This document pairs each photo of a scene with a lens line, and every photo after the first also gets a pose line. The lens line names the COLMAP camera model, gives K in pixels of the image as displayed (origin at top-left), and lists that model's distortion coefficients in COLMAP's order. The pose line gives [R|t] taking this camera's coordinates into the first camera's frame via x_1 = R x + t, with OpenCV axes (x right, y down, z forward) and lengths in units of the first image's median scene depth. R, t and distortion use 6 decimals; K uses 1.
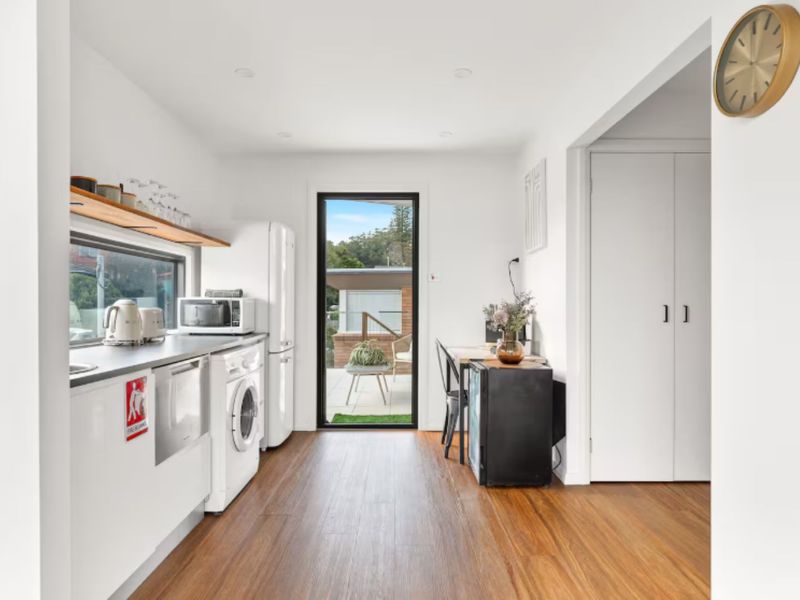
lens RADIAL K [[485.9, 0, 403.2], [0, 485.9, 303.3], [0, 0, 1]] dist [0.000074, 0.000223]
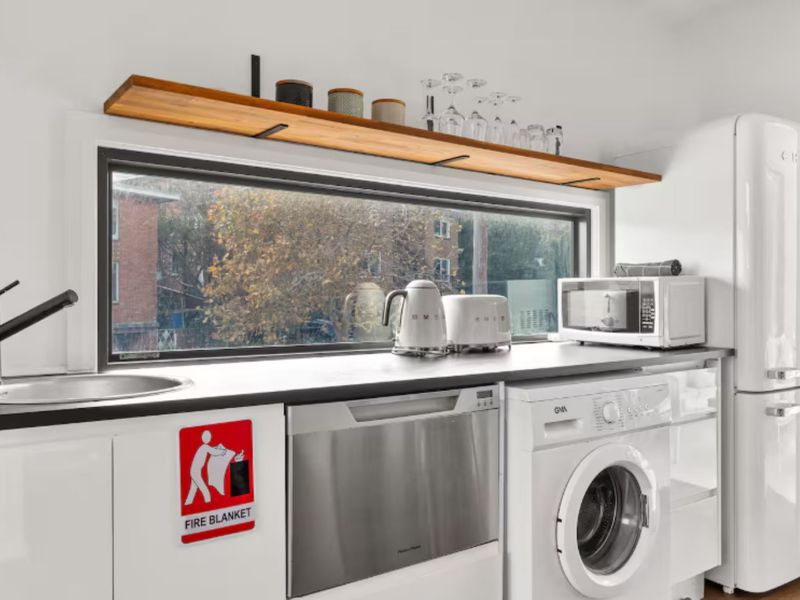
lens RADIAL K [[645.1, 0, 412.8], [0, 645.1, 297.2], [0, 0, 1]] dist [0.009313, 0.008123]
pose [[0.572390, -0.005255, -0.819965, 0.064015], [0.001839, 0.999985, -0.005125, 0.012945], [0.819980, 0.001426, 0.572391, 0.386457]]
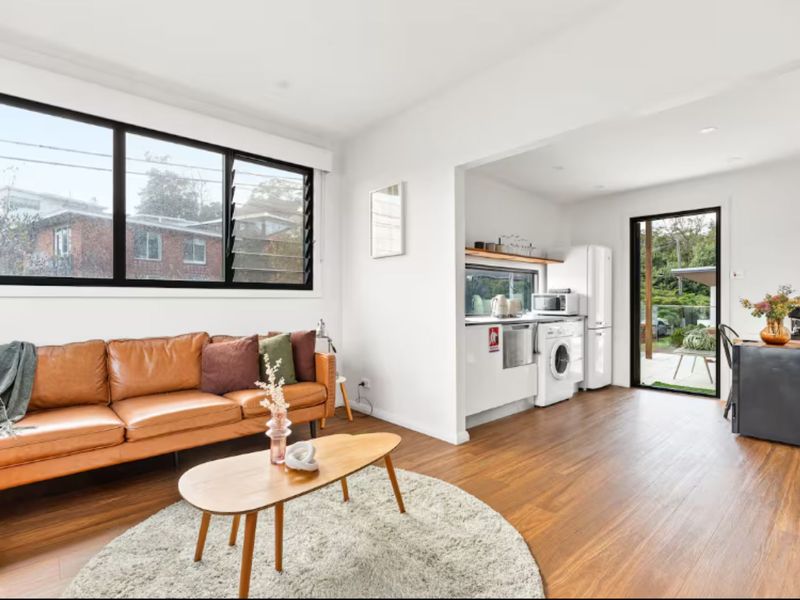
lens RADIAL K [[407.2, 0, 400.0], [0, 407.2, 300.0], [0, 0, 1]] dist [0.000884, 0.000777]
pose [[0.656574, -0.001911, -0.754259, 0.325513], [0.000916, 0.999998, -0.001736, 0.011988], [0.754261, 0.000449, 0.656575, -0.327203]]
